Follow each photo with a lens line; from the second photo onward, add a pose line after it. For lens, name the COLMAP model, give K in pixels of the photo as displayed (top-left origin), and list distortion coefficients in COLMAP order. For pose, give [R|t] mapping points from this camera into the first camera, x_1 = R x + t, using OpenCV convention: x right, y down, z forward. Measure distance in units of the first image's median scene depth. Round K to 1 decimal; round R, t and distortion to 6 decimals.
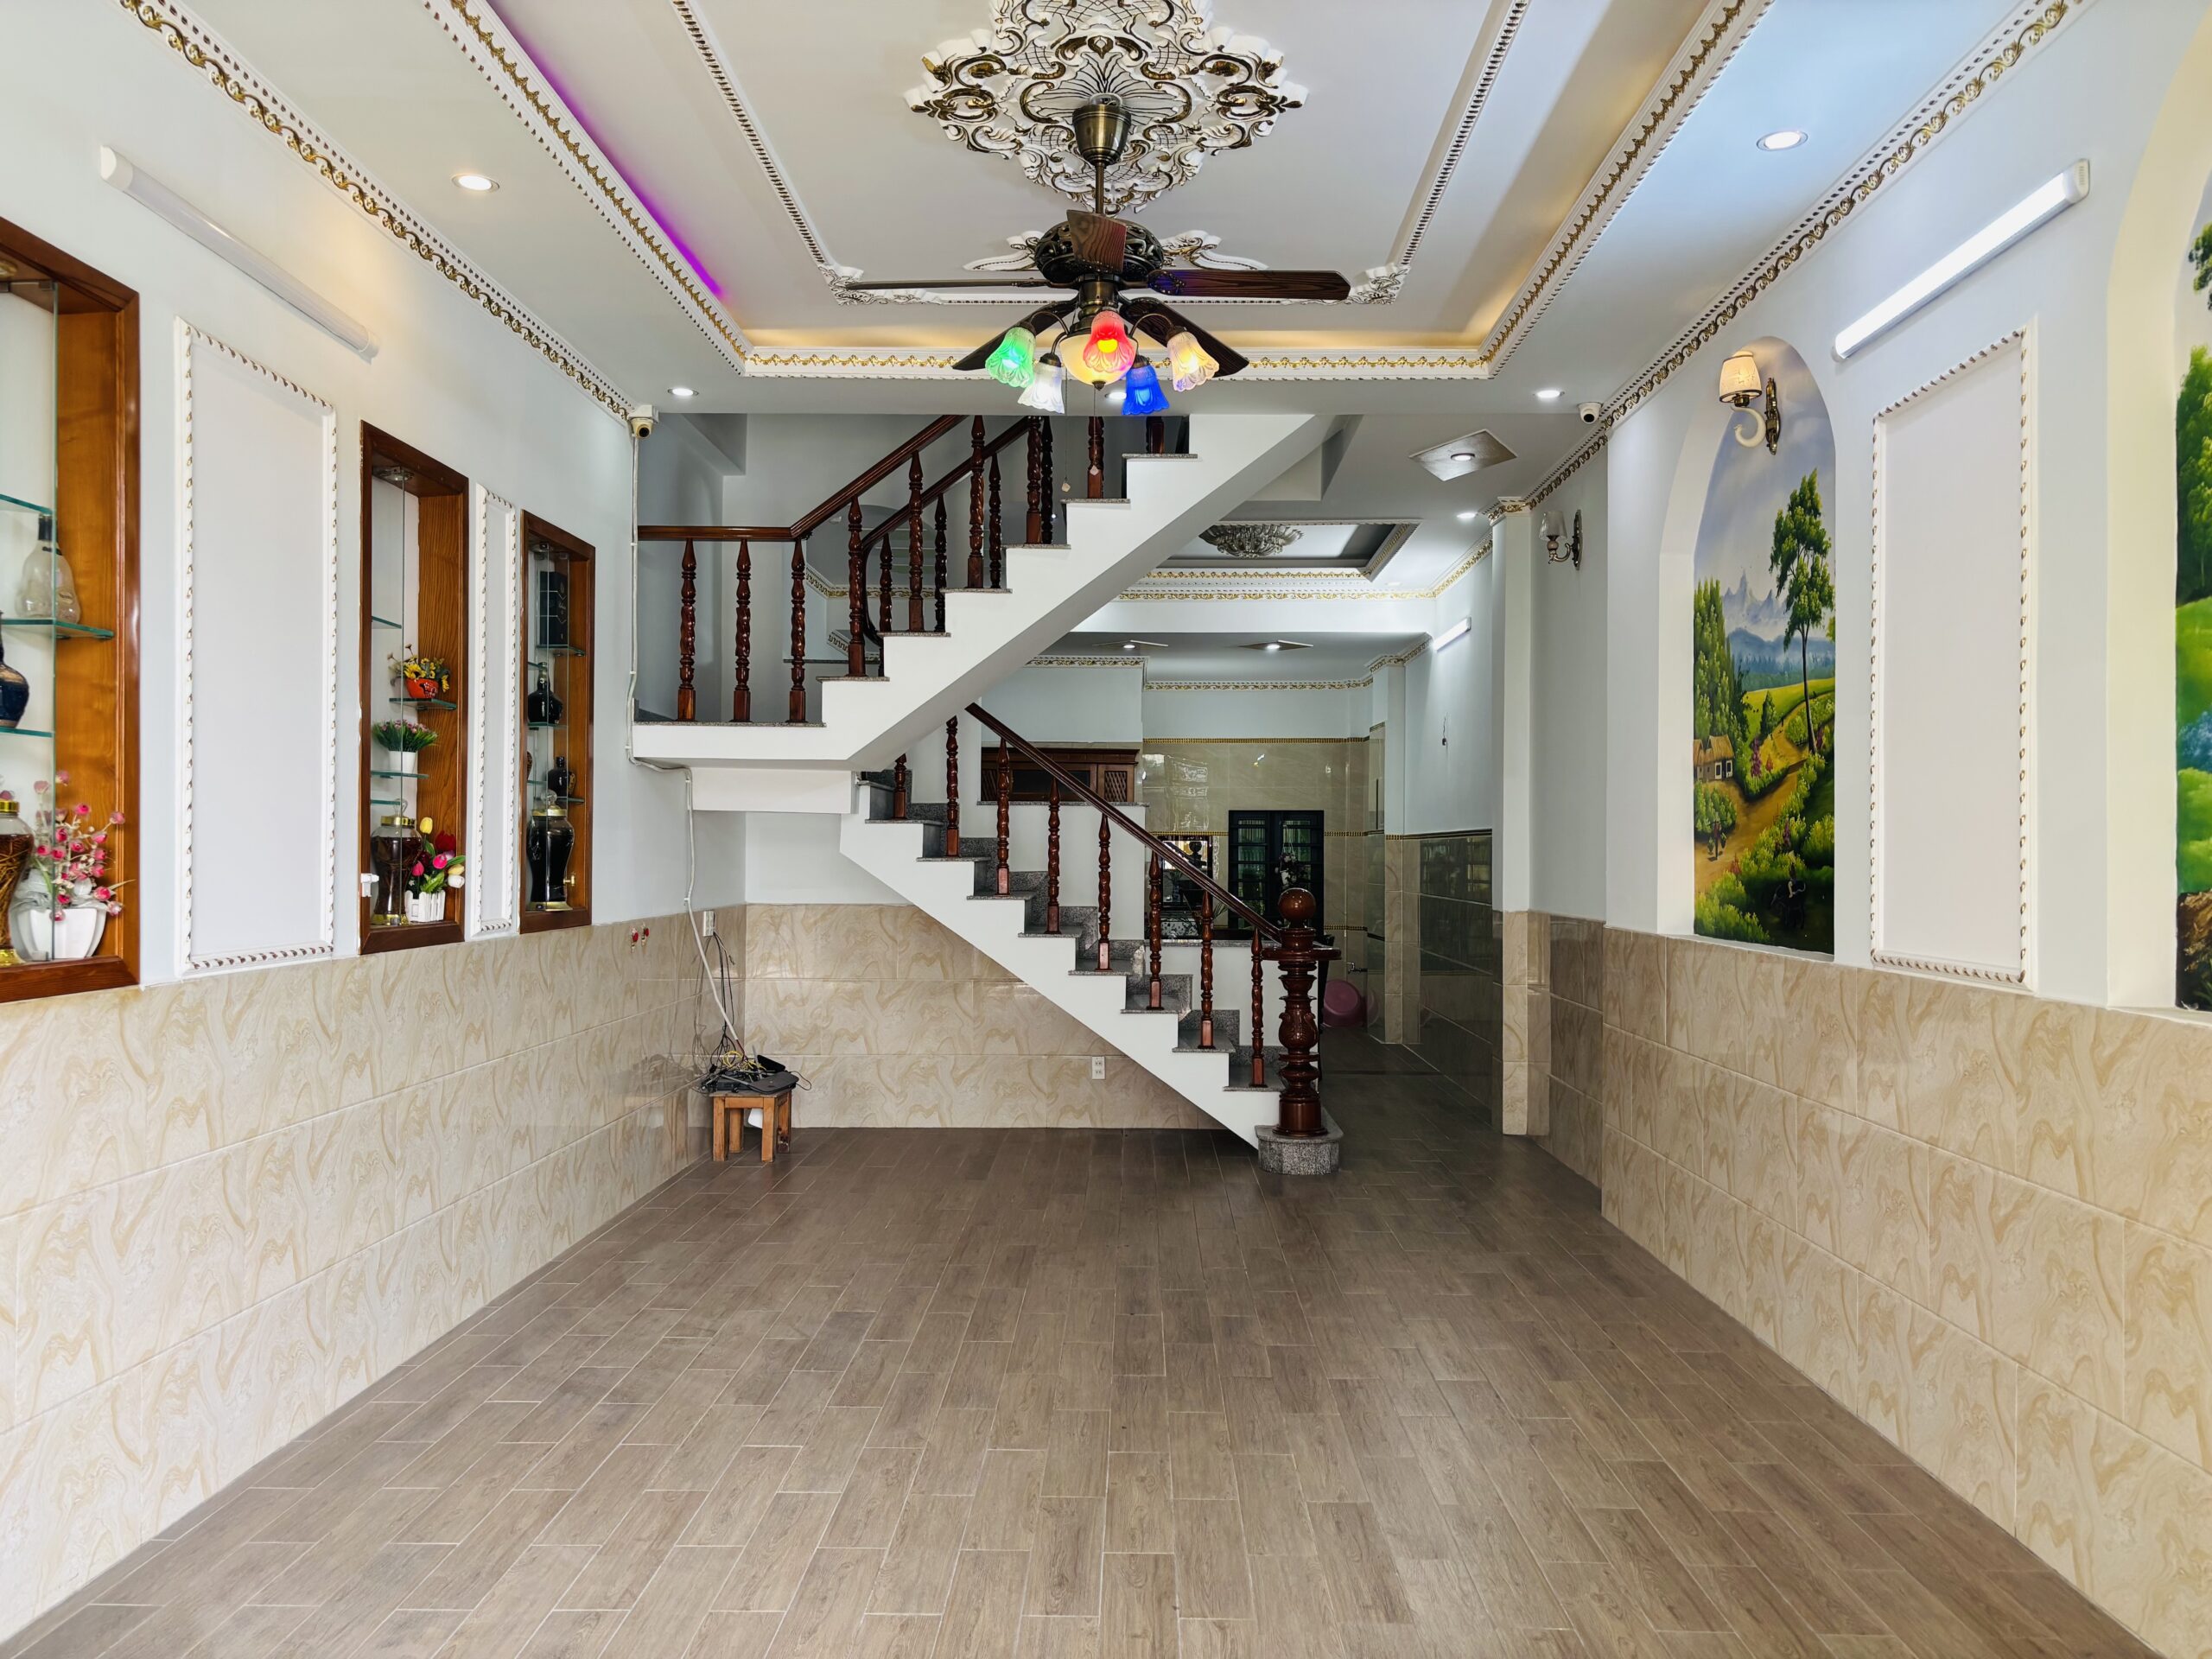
lens RADIAL K [[1668.9, 0, 1106.0], [0, 1668.9, 829.5], [0, 0, 1]] dist [-0.001129, -0.000075]
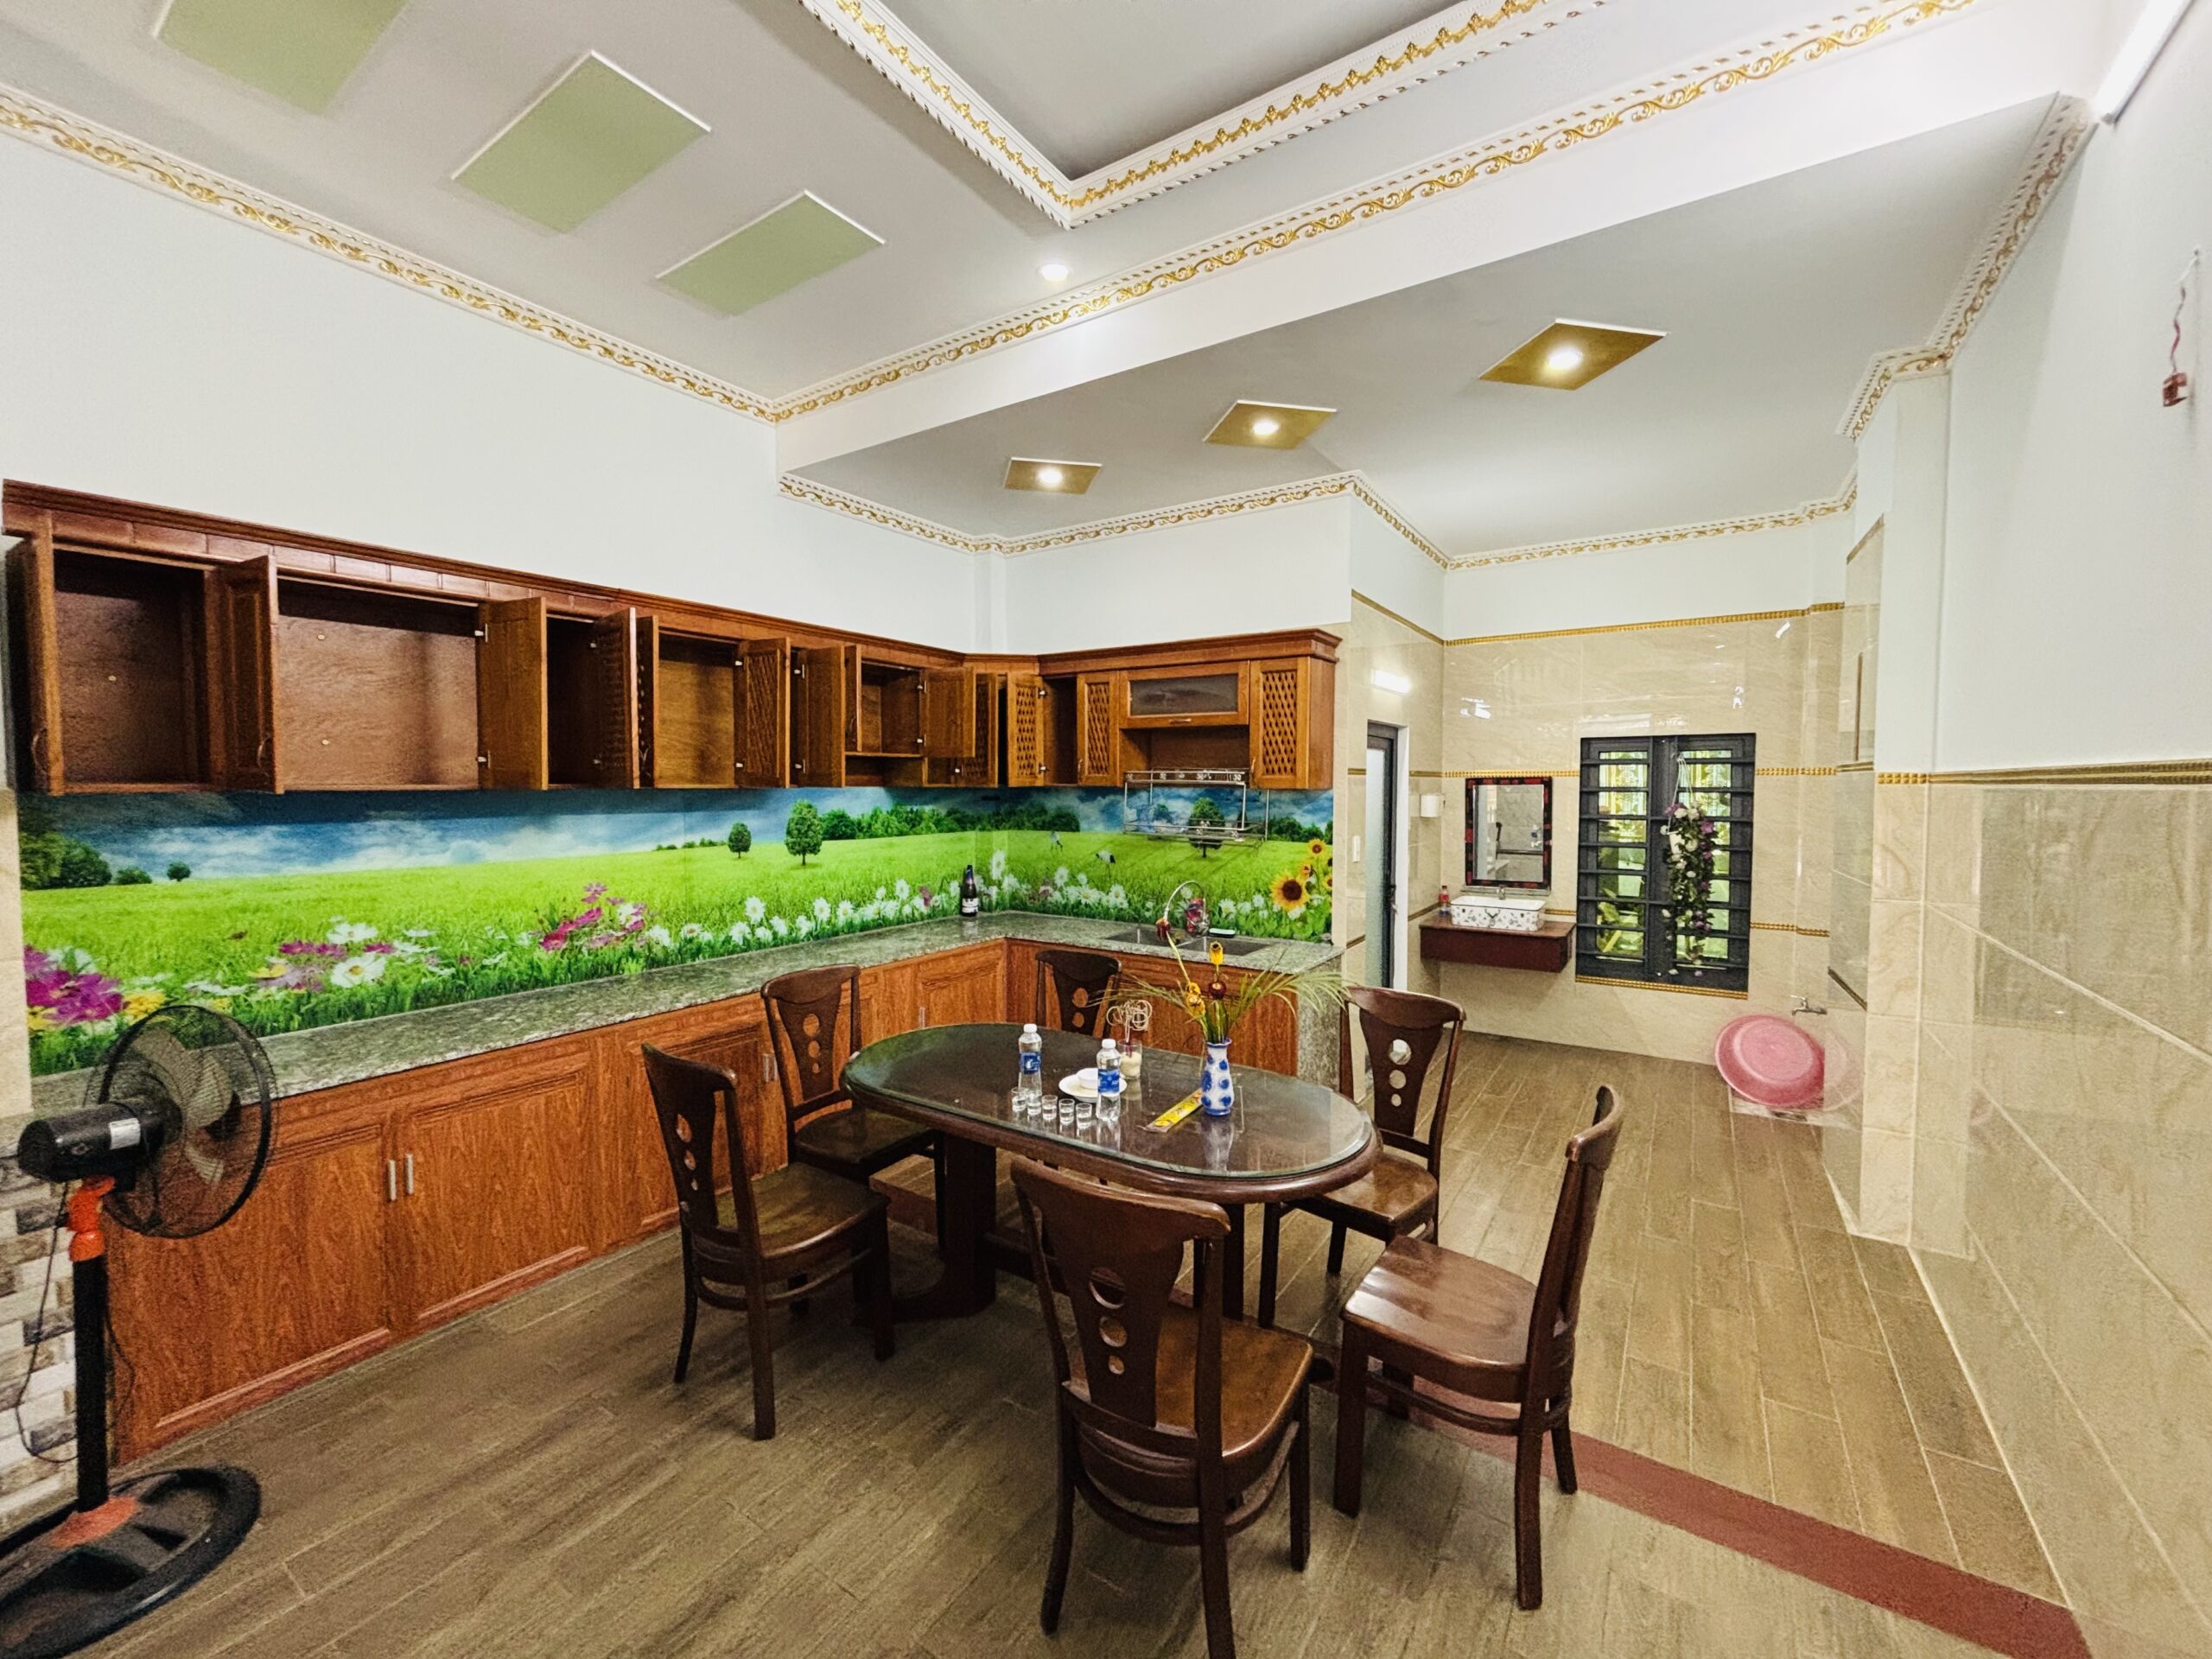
lens RADIAL K [[884.6, 0, 1106.0], [0, 884.6, 829.5], [0, 0, 1]] dist [0.001987, 0.000185]
pose [[0.826480, 0.021941, -0.562539, 0.115792], [0.012864, 0.998243, 0.057835, 0.002214], [0.562820, -0.055036, 0.824745, 0.612571]]
